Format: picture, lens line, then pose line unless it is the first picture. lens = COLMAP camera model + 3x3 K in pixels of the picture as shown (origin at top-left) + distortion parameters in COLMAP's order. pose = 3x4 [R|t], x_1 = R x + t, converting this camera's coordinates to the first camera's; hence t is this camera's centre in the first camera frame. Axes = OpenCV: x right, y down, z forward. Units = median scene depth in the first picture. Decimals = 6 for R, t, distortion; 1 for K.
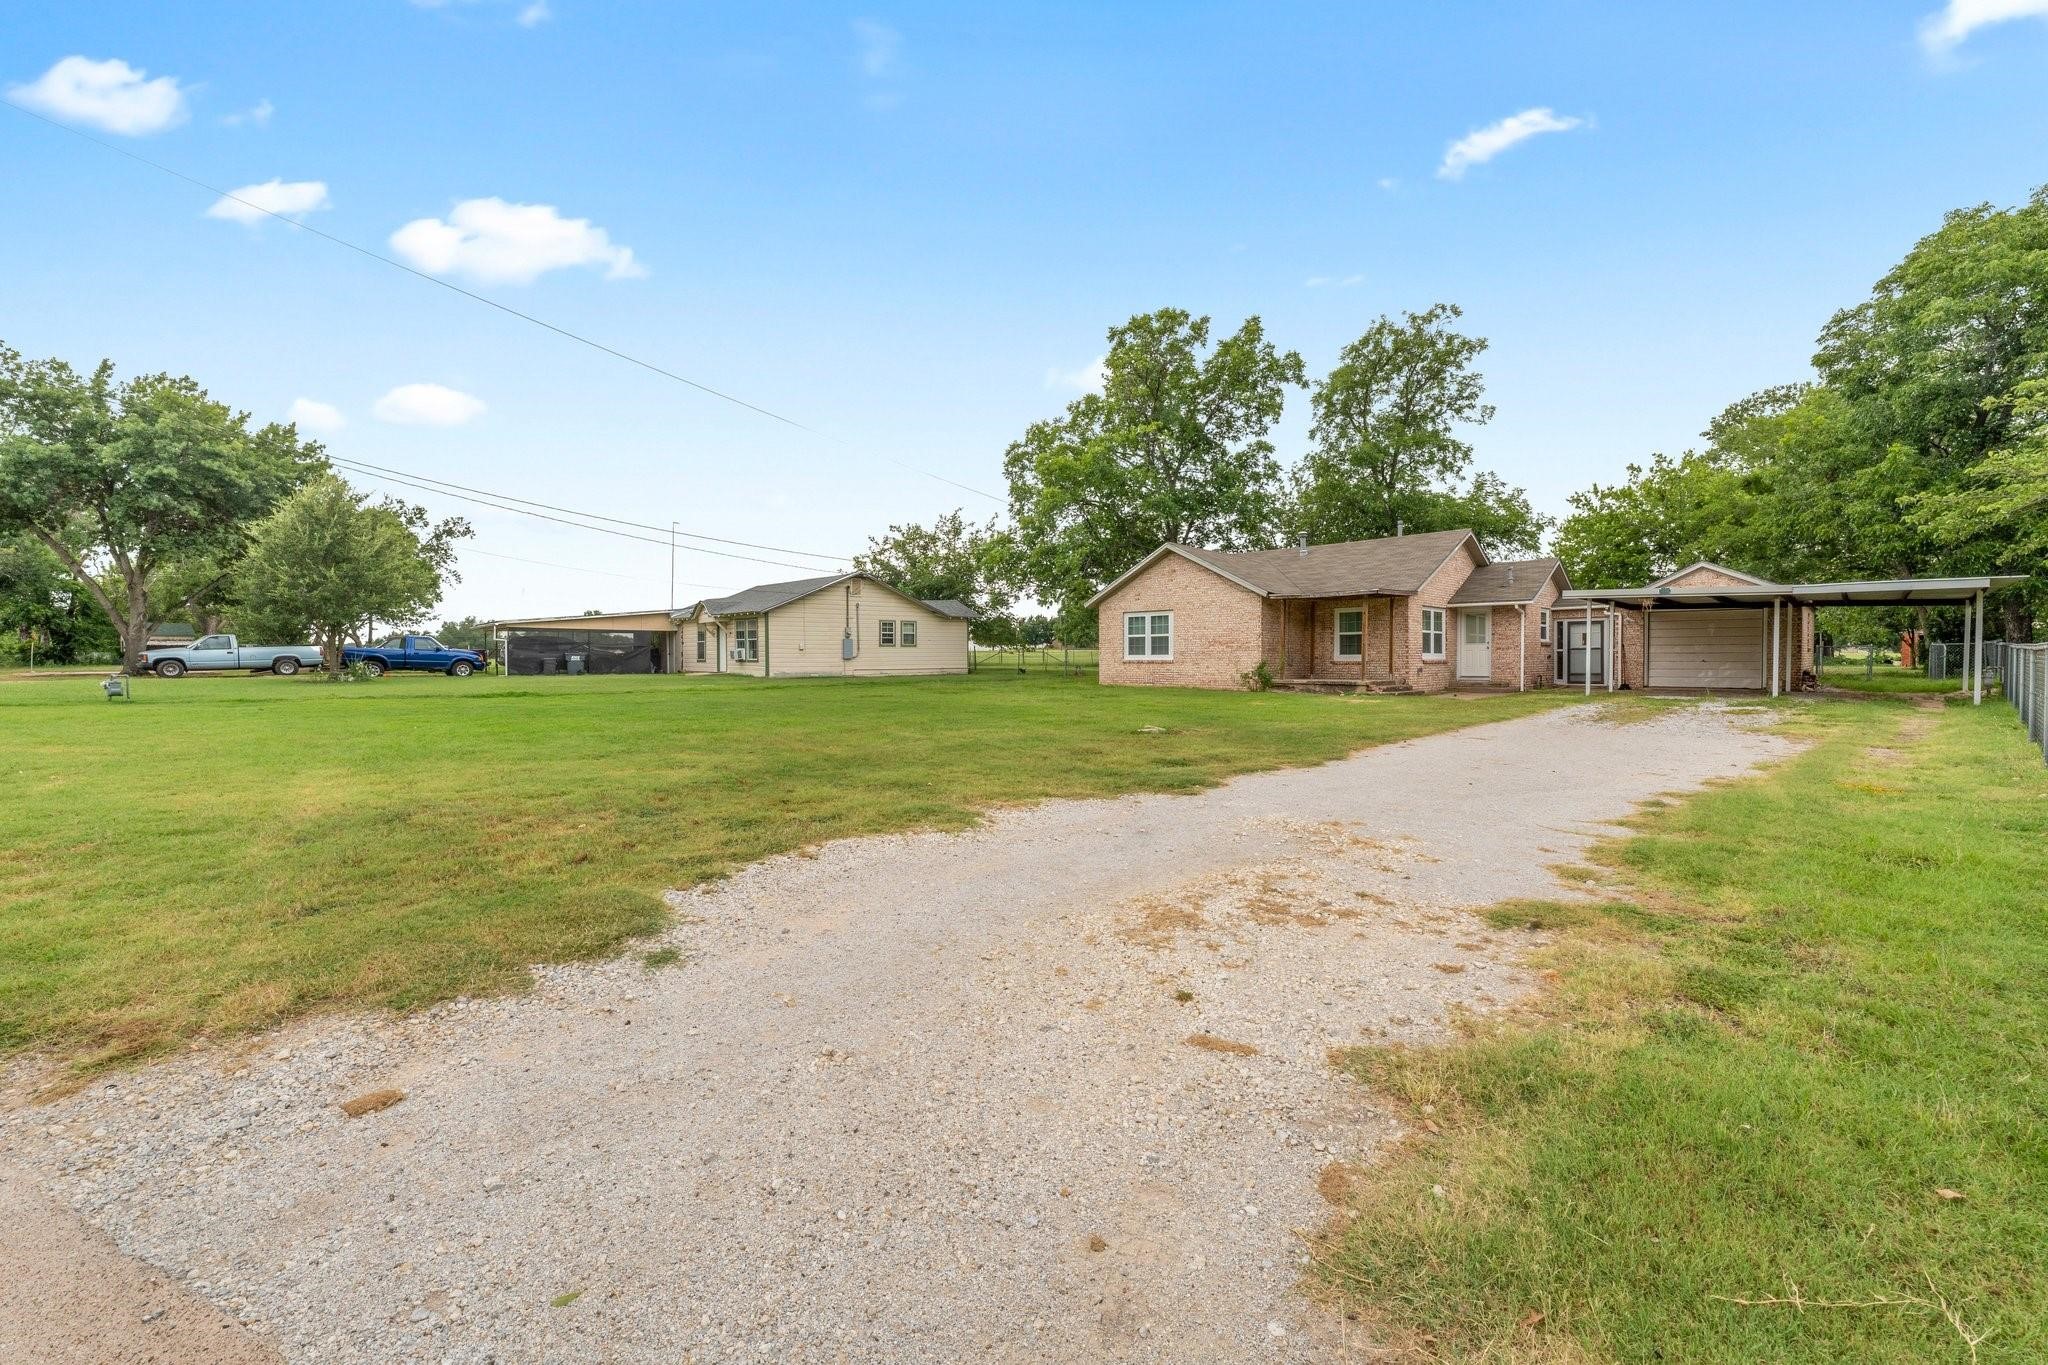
lens RADIAL K [[819.3, 0, 1013.8], [0, 819.3, 671.4], [0, 0, 1]] dist [0.001962, -0.001206]
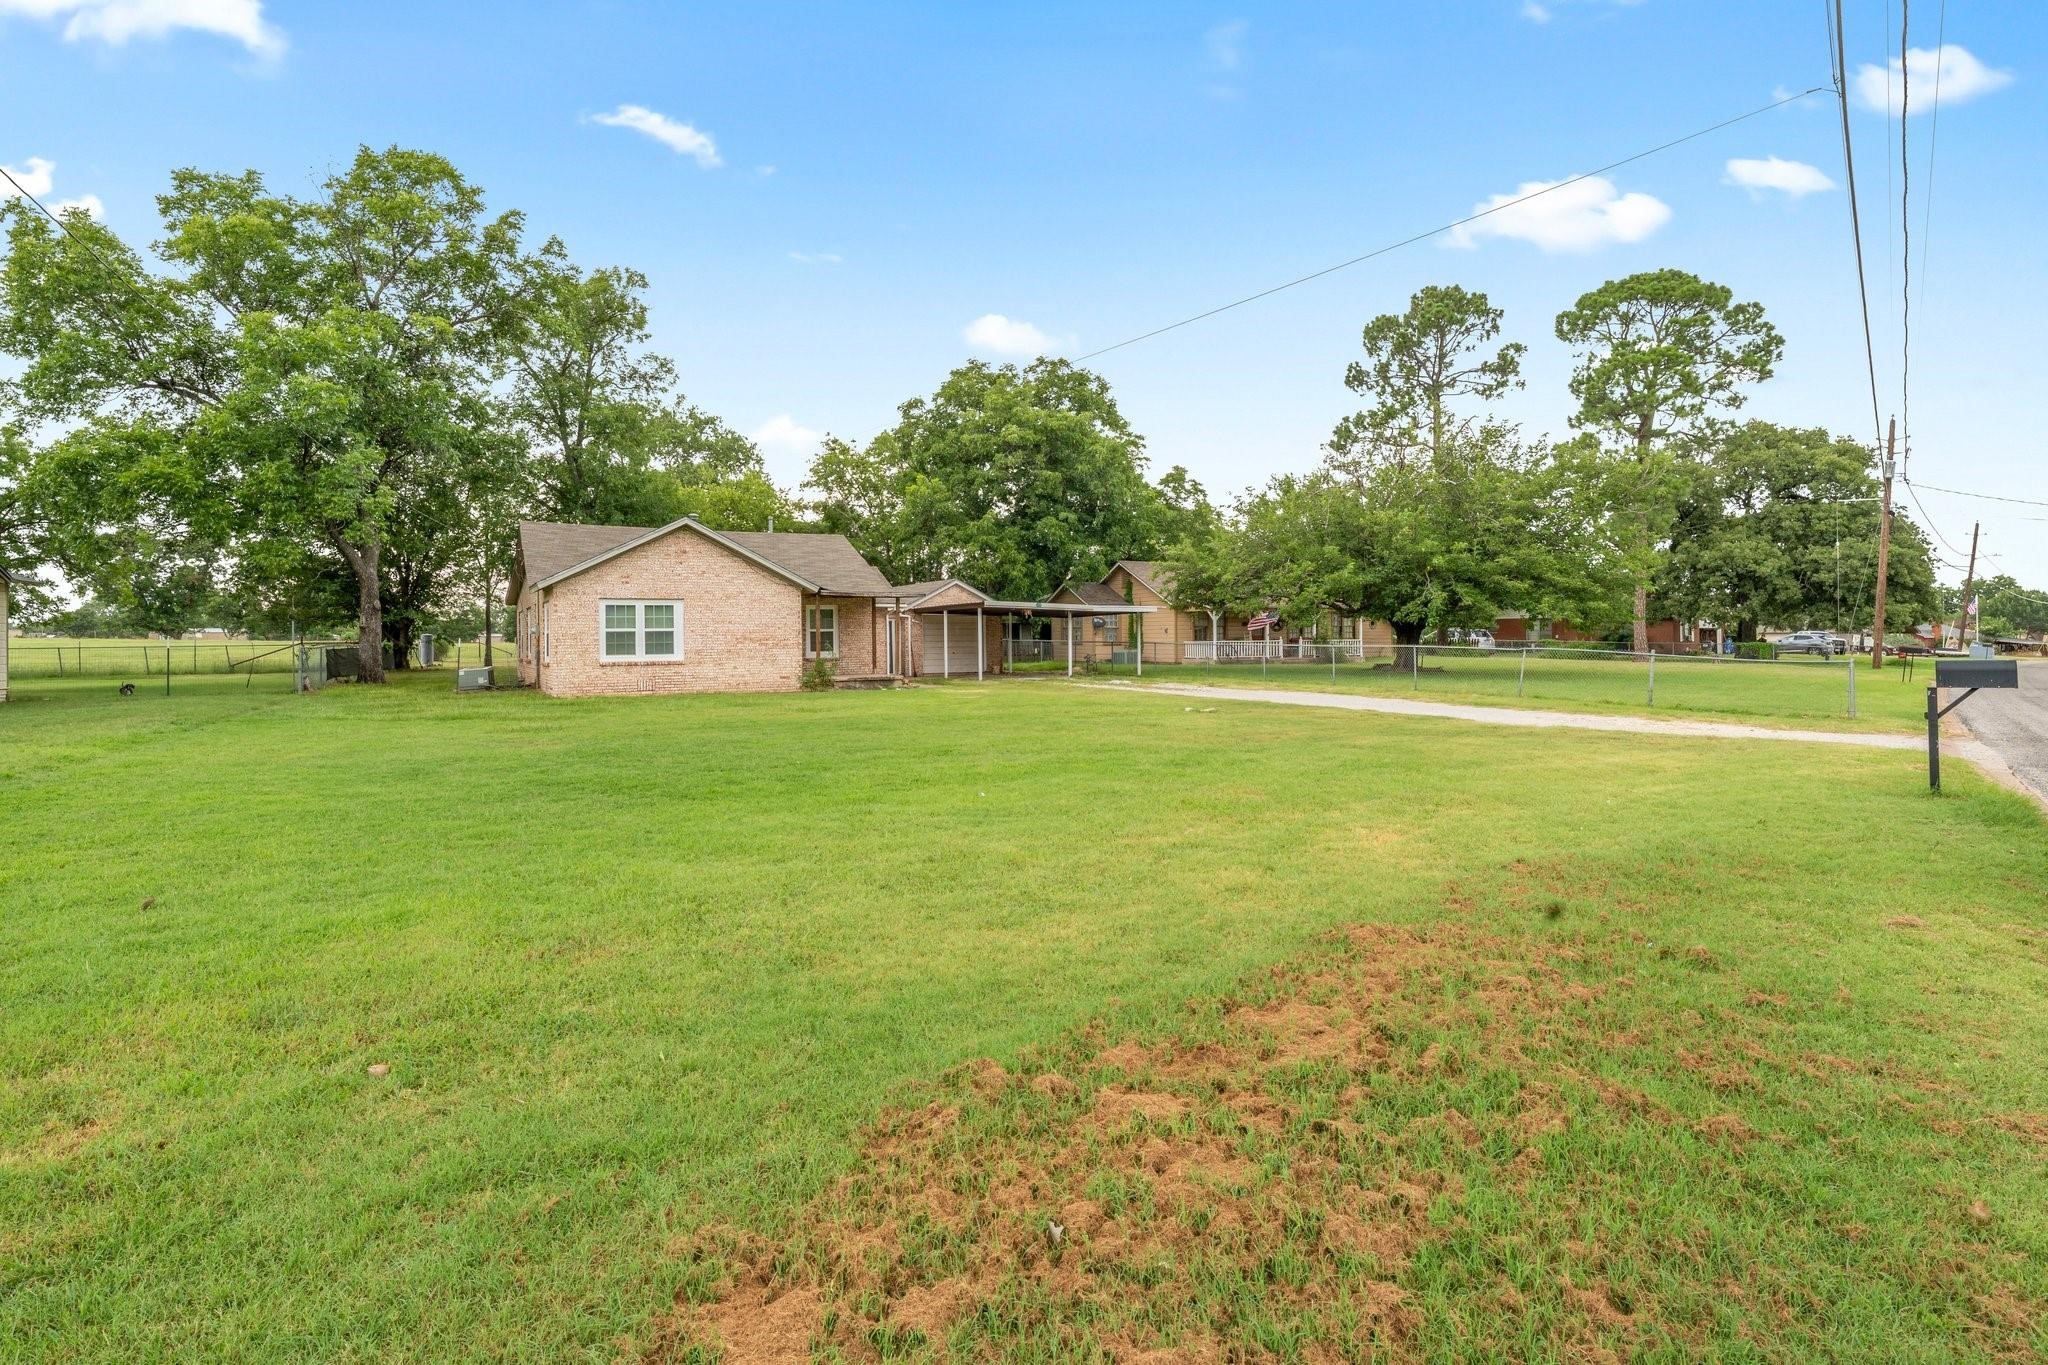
lens RADIAL K [[1064.0, 0, 1037.4], [0, 1064.0, 632.7], [0, 0, 1]] dist [0.003090, 0.000147]
pose [[0.244669, 0.005605, 0.969590, -0.729116], [0.024581, 0.999626, -0.011982, -0.019363], [-0.969295, 0.026765, 0.244440, 0.383893]]
